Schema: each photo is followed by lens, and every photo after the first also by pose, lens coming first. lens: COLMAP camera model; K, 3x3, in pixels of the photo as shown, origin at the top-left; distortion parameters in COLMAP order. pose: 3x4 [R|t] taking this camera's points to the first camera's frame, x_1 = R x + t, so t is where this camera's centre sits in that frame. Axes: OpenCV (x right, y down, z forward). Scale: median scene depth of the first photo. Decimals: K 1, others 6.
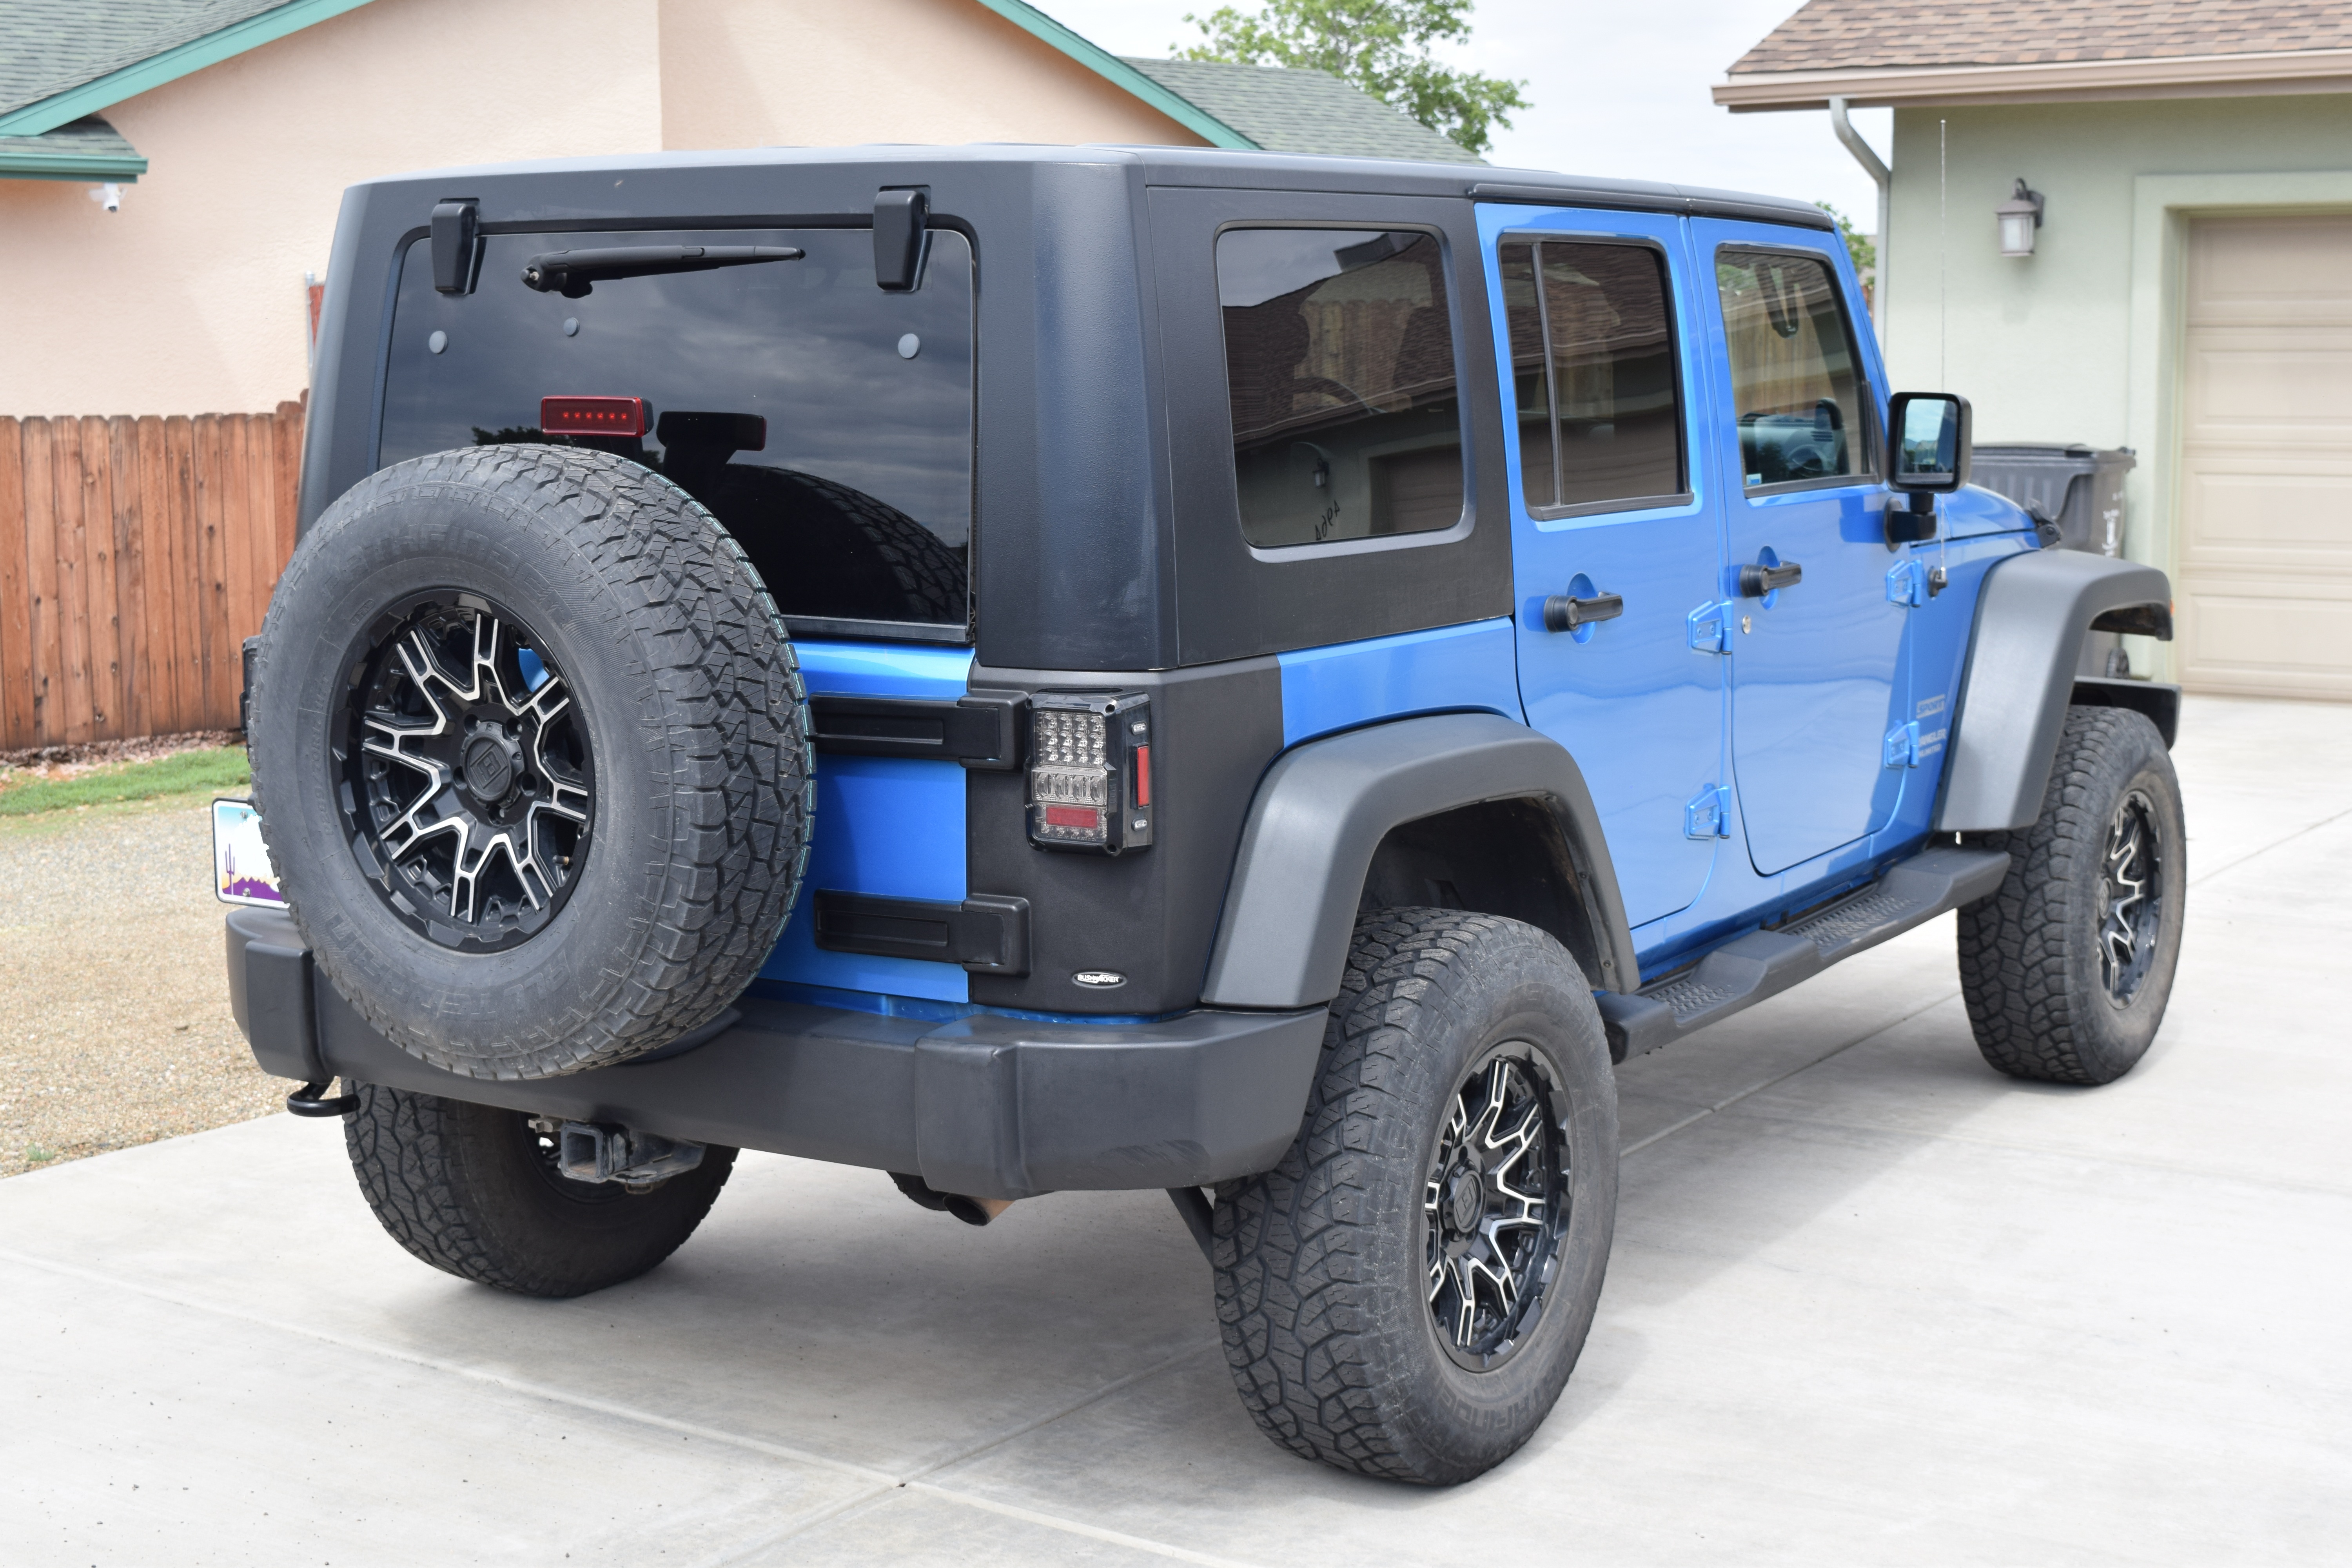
lens RADIAL K [[3392.9, 0, 1176.0], [0, 3392.9, 784.0], [0, 0, 1]] dist [-0.022064, 0.051137]
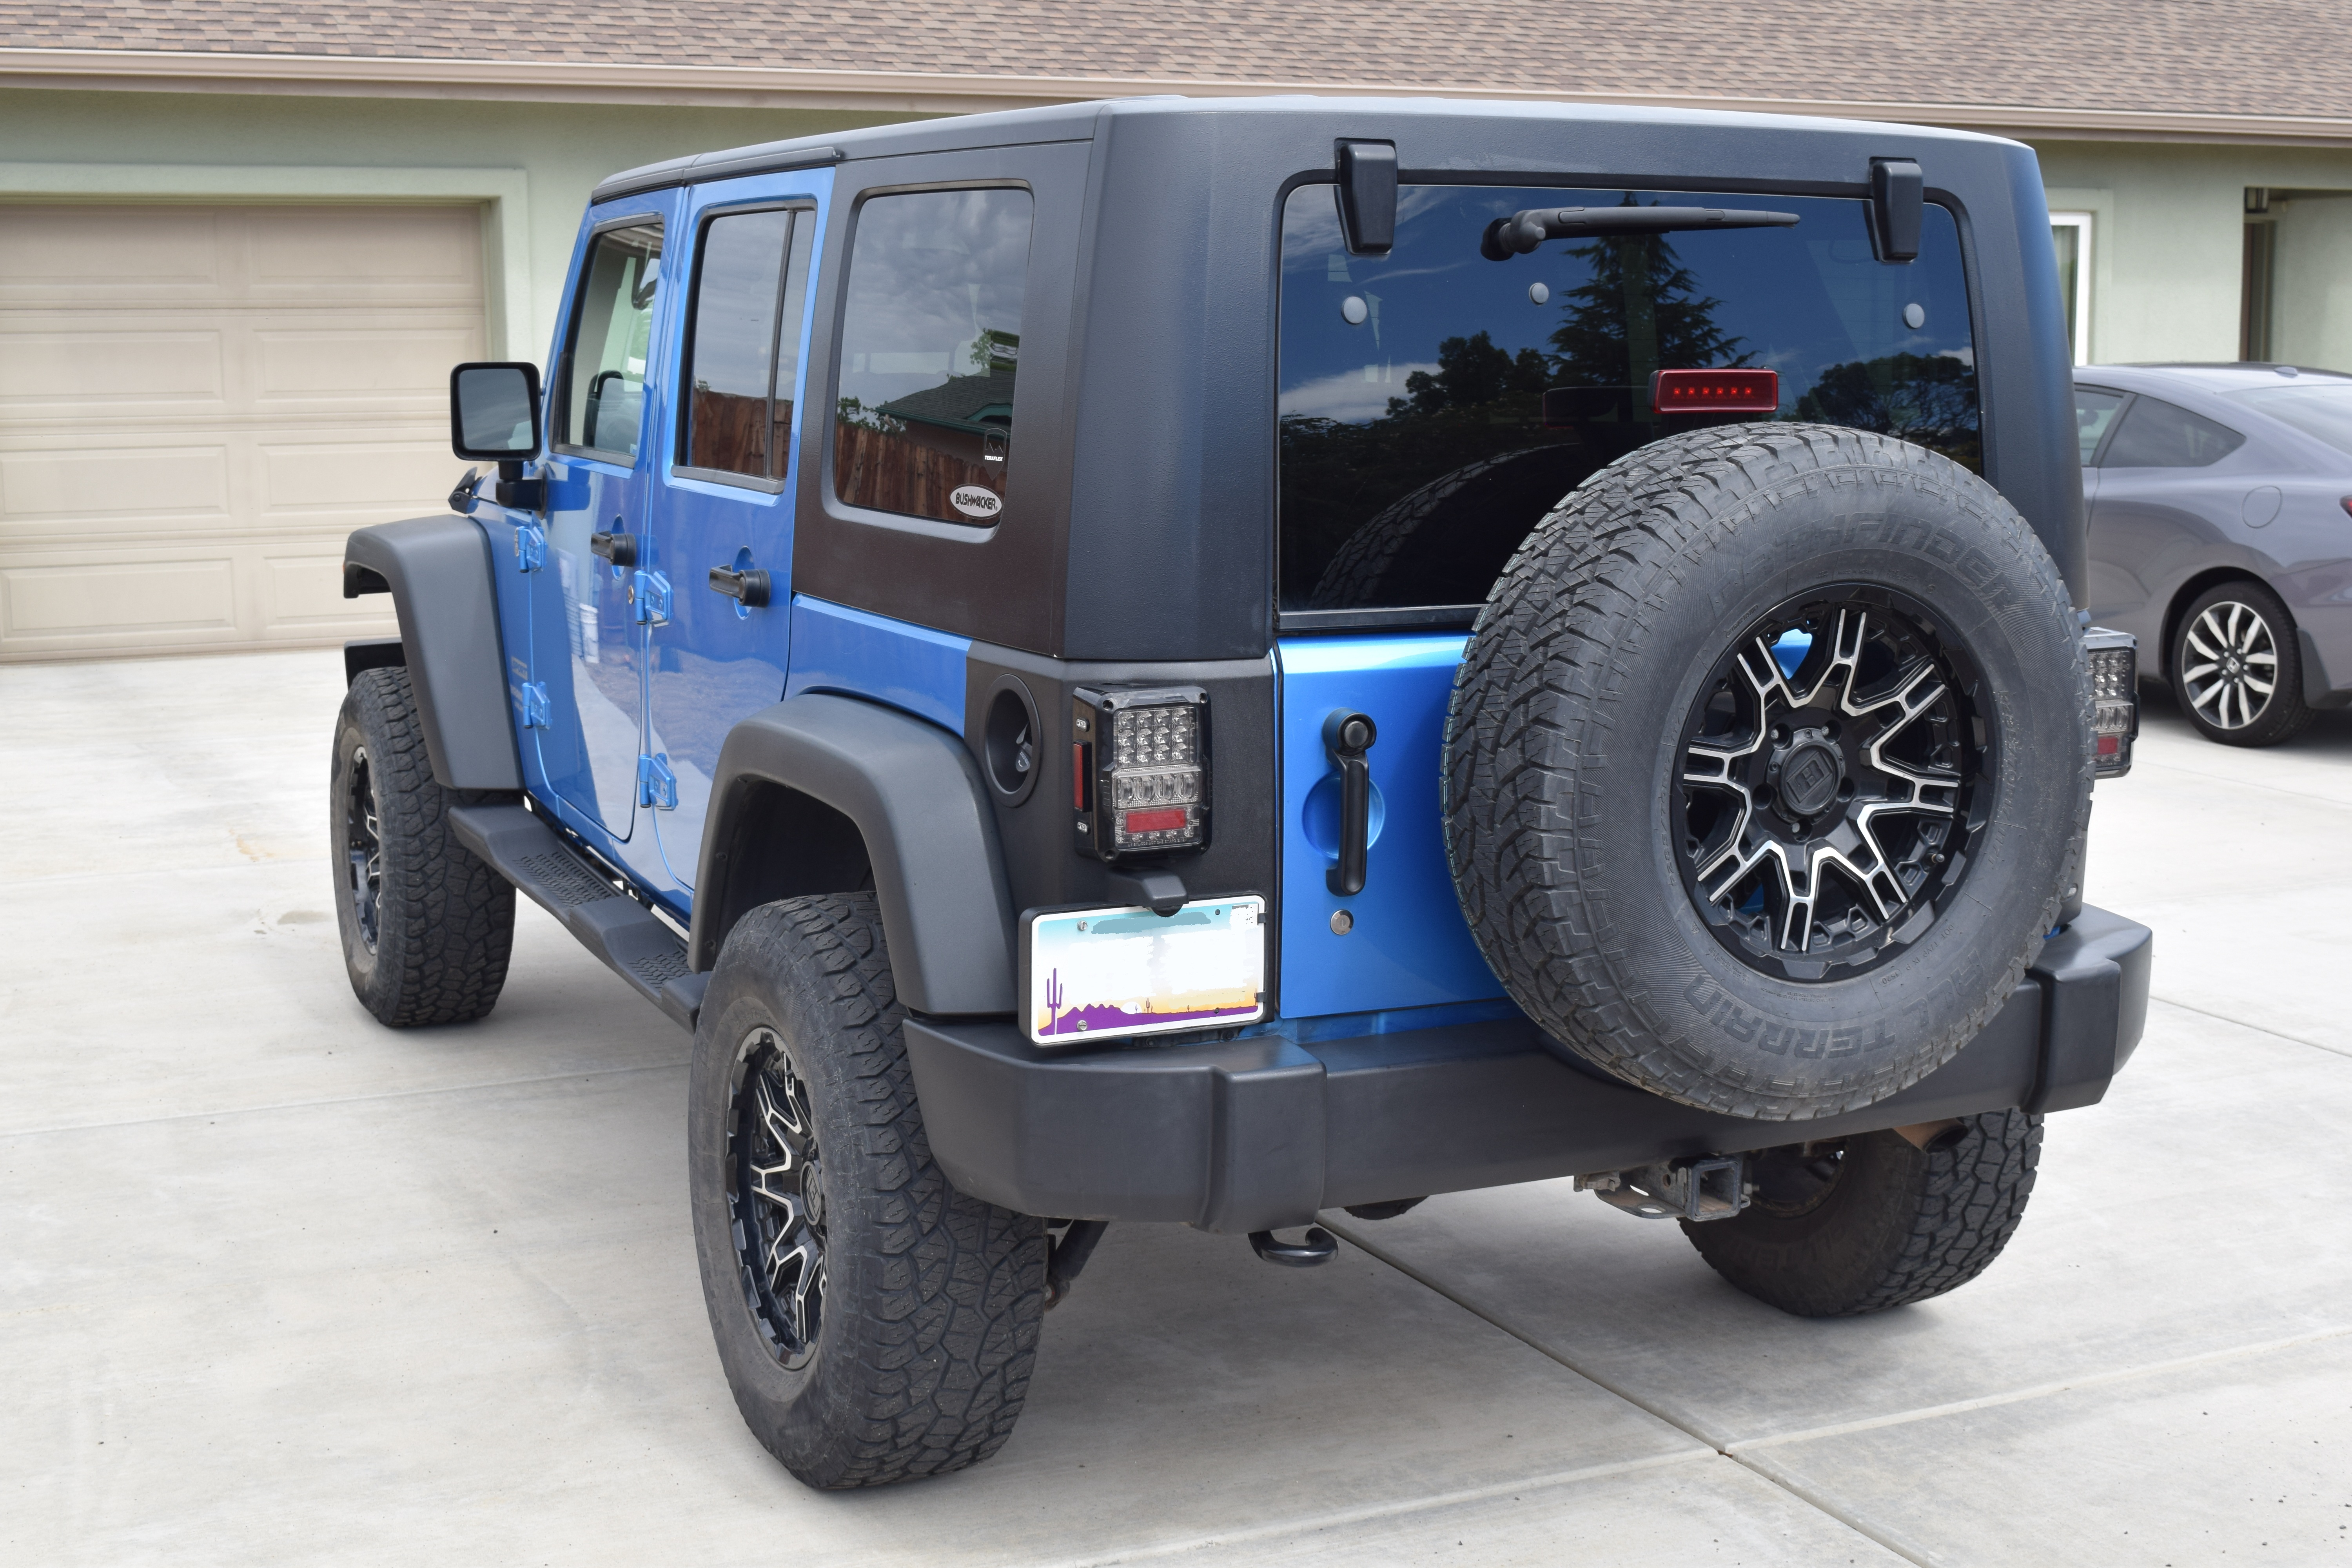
lens RADIAL K [[2991.1, 0, 1176.0], [0, 2991.1, 784.0], [0, 0, 1]] dist [-0.026334, -0.048526]
pose [[0.514322, -0.131802, 0.847409, -0.892533], [0.113015, 0.989919, 0.085375, -0.083786], [-0.850118, 0.051860, 0.524032, 0.666204]]
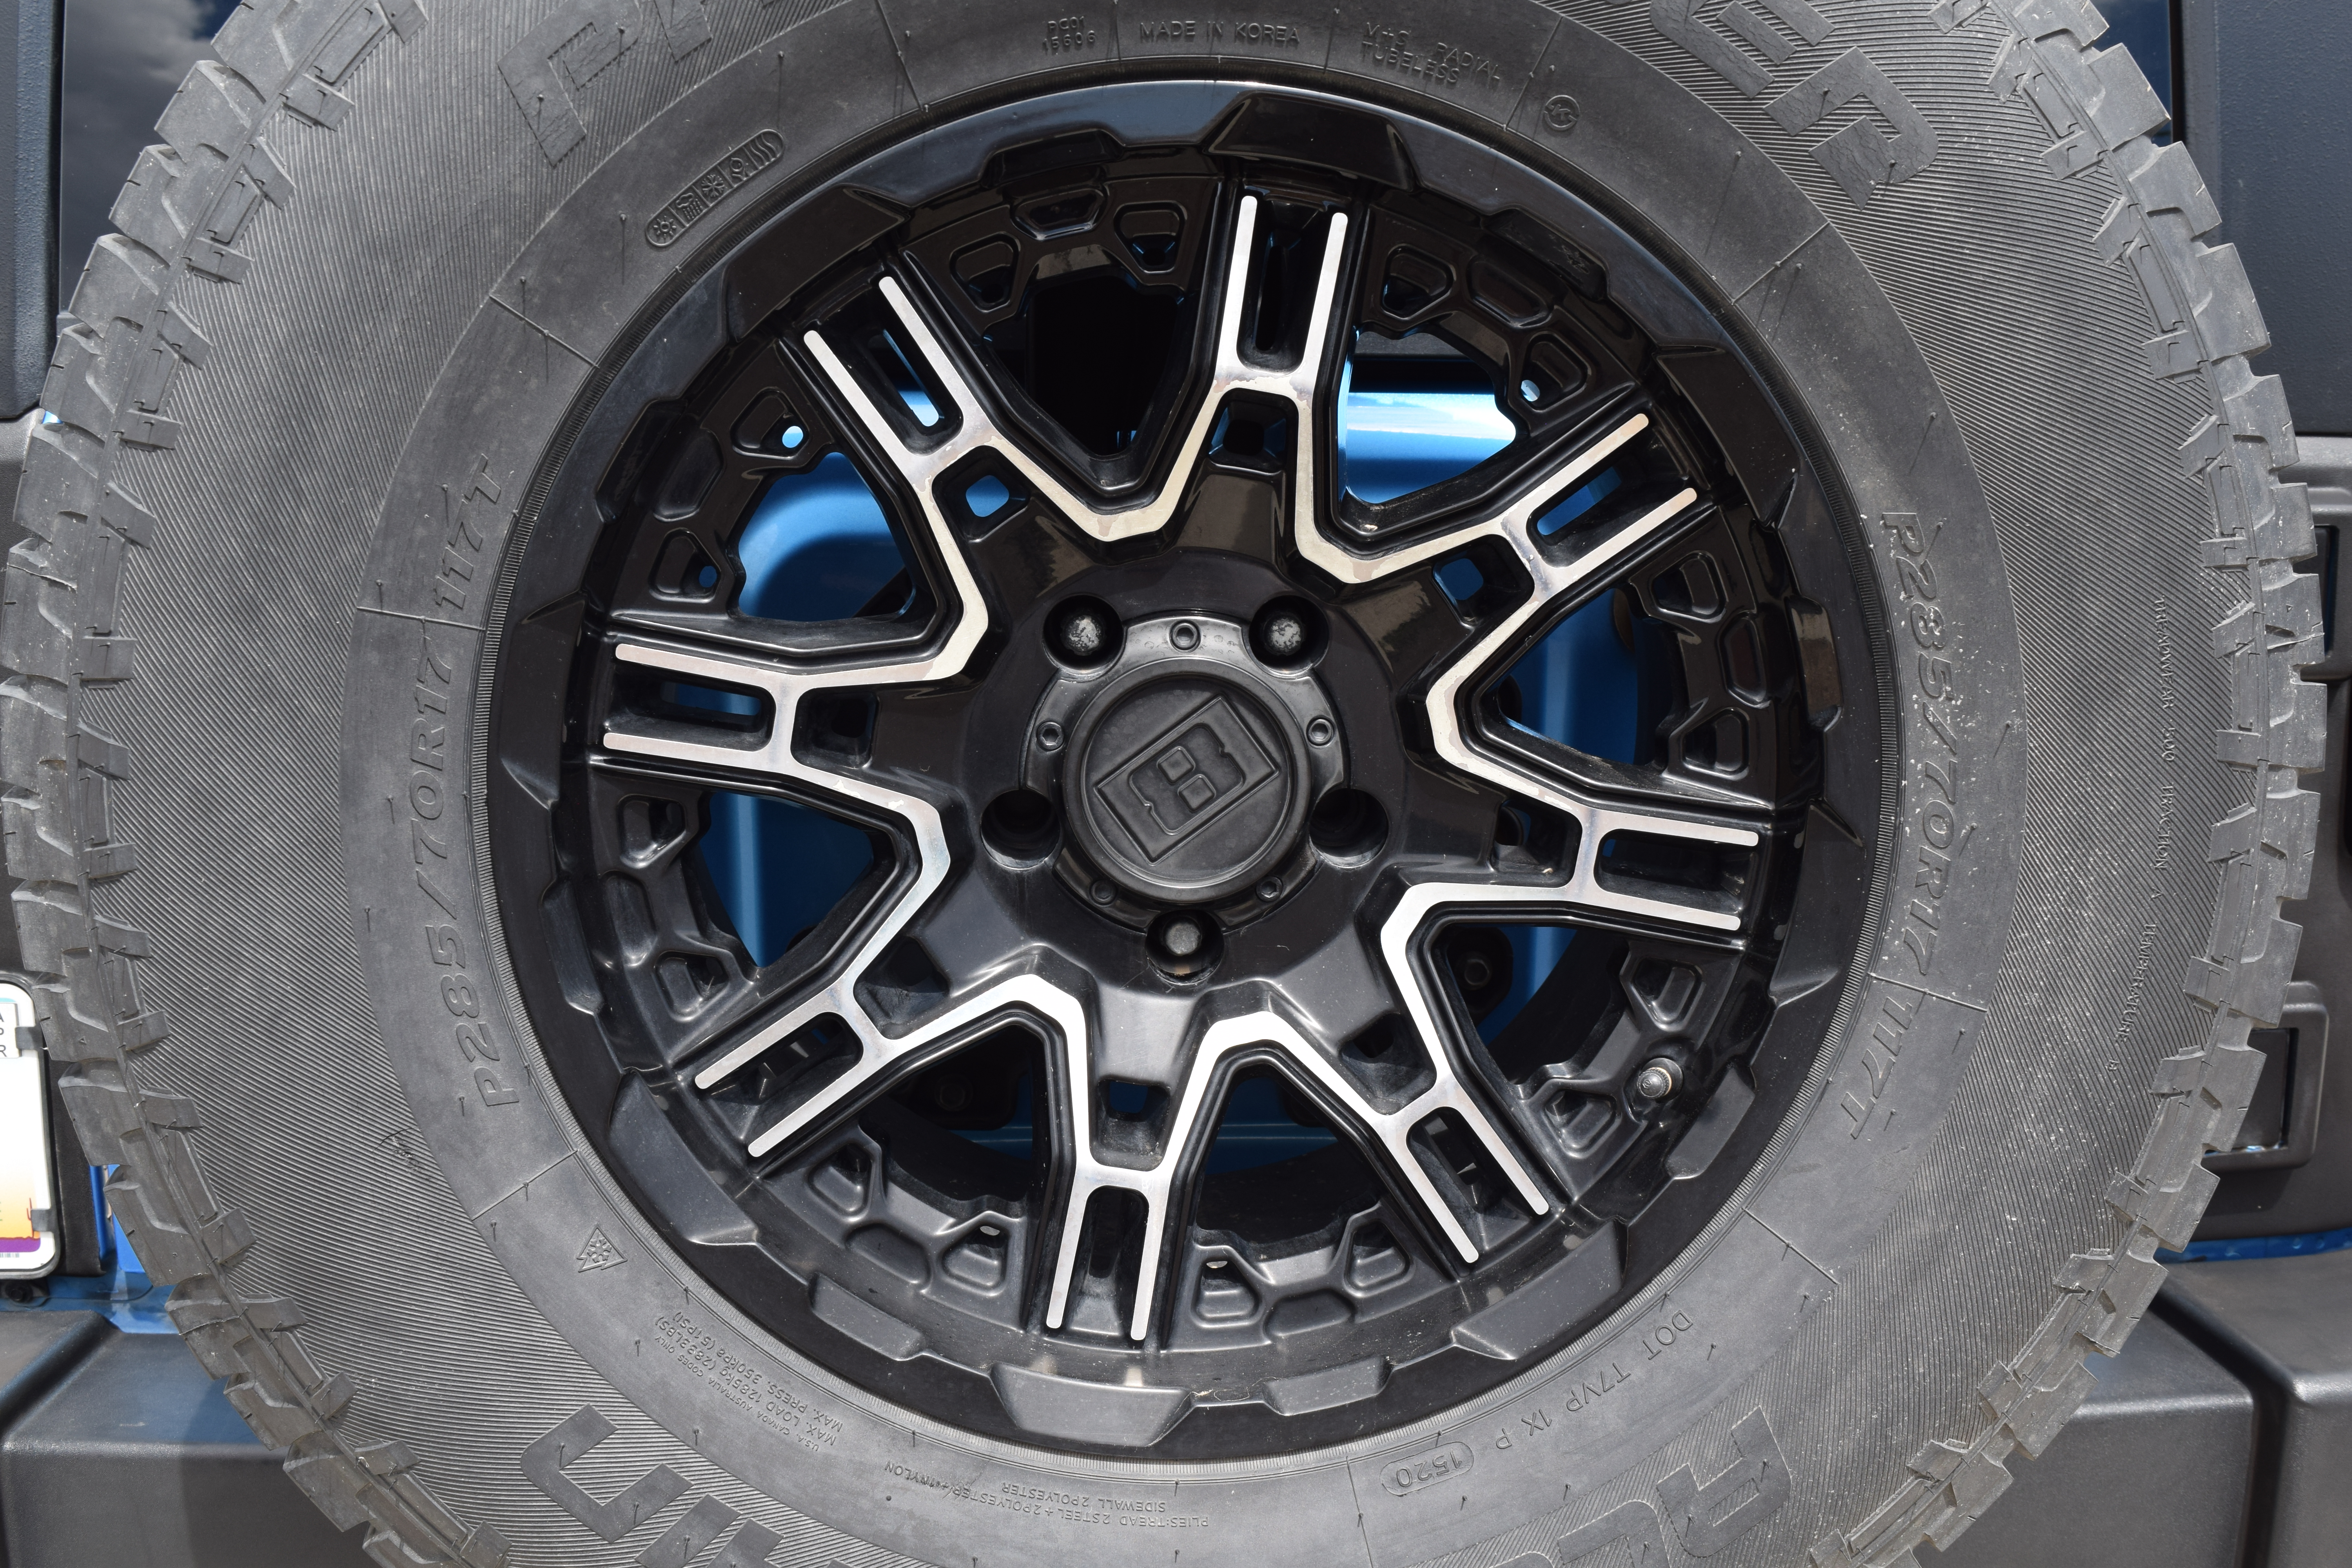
lens RADIAL K [[2175.2, 0, 1176.0], [0, 2175.2, 784.0], [0, 0, 1]] dist [-0.091575, 0.008042]
pose [[0.805388, -0.085592, 0.586536, -0.282729], [0.074959, 0.996282, 0.042456, -0.011253], [-0.587989, 0.009773, 0.808810, 0.788423]]
